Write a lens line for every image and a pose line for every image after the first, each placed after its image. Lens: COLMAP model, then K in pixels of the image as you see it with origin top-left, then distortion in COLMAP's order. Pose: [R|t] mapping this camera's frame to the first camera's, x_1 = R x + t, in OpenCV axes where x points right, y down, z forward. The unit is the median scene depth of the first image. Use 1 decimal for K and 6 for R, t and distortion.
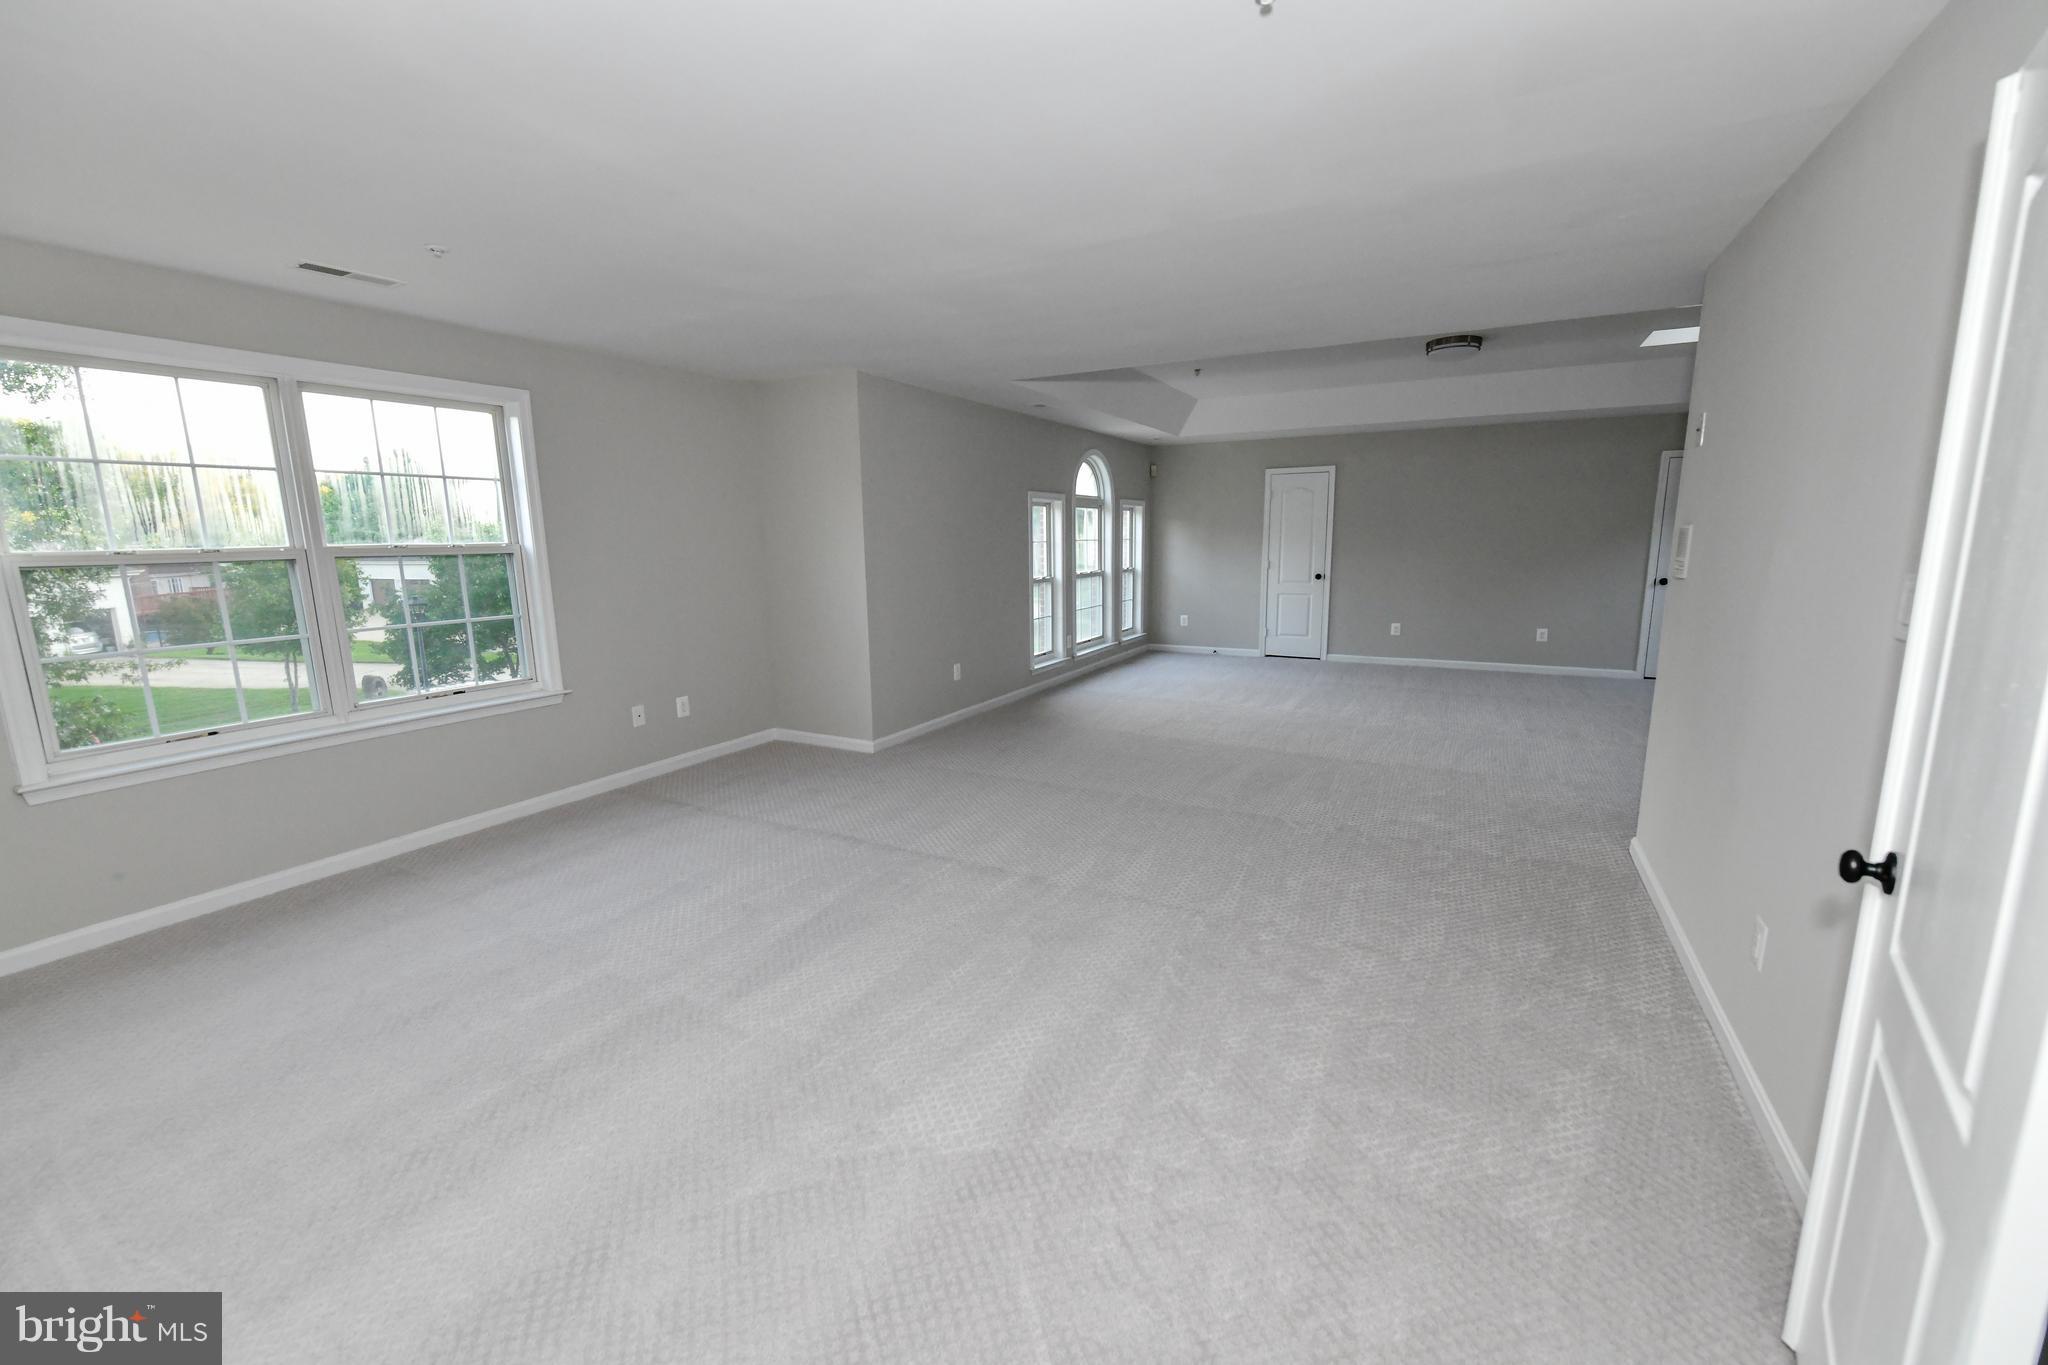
lens RADIAL K [[821.4, 0, 1025.8], [0, 821.4, 684.6], [0, 0, 1]] dist [-0.002004, -0.000106]
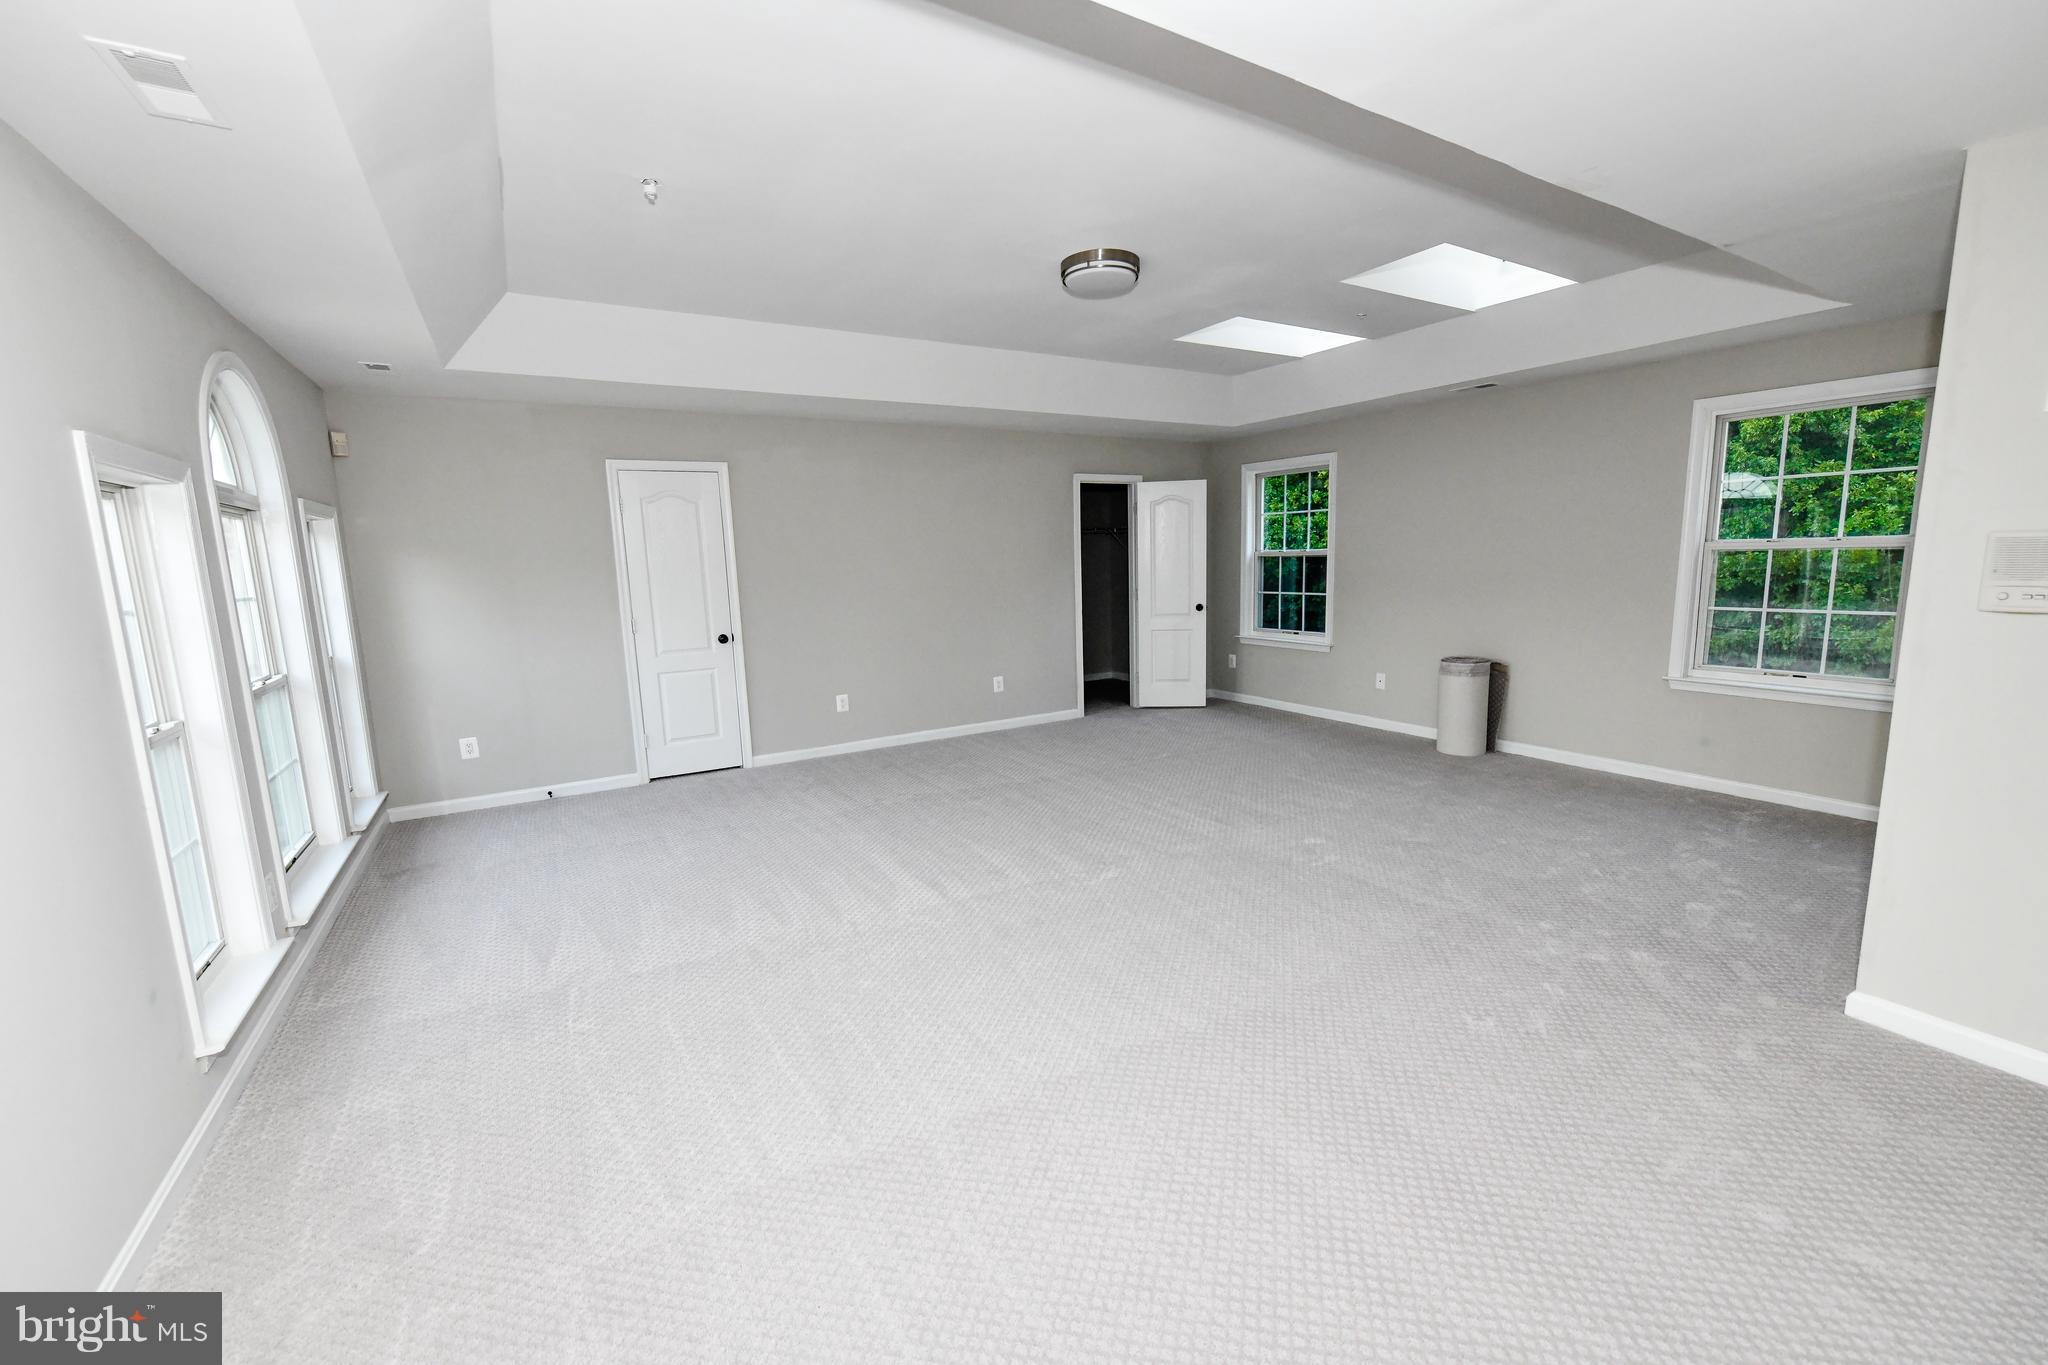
lens RADIAL K [[821.4, 0, 1024.1], [0, 821.4, 680.4], [0, 0, 1]] dist [-0.002004, -0.000106]
pose [[0.500883, -0.138696, 0.854330, -0.067034], [0.174862, 0.982938, 0.057055, -0.096063], [-0.847667, 0.120812, 0.516589, 0.485797]]
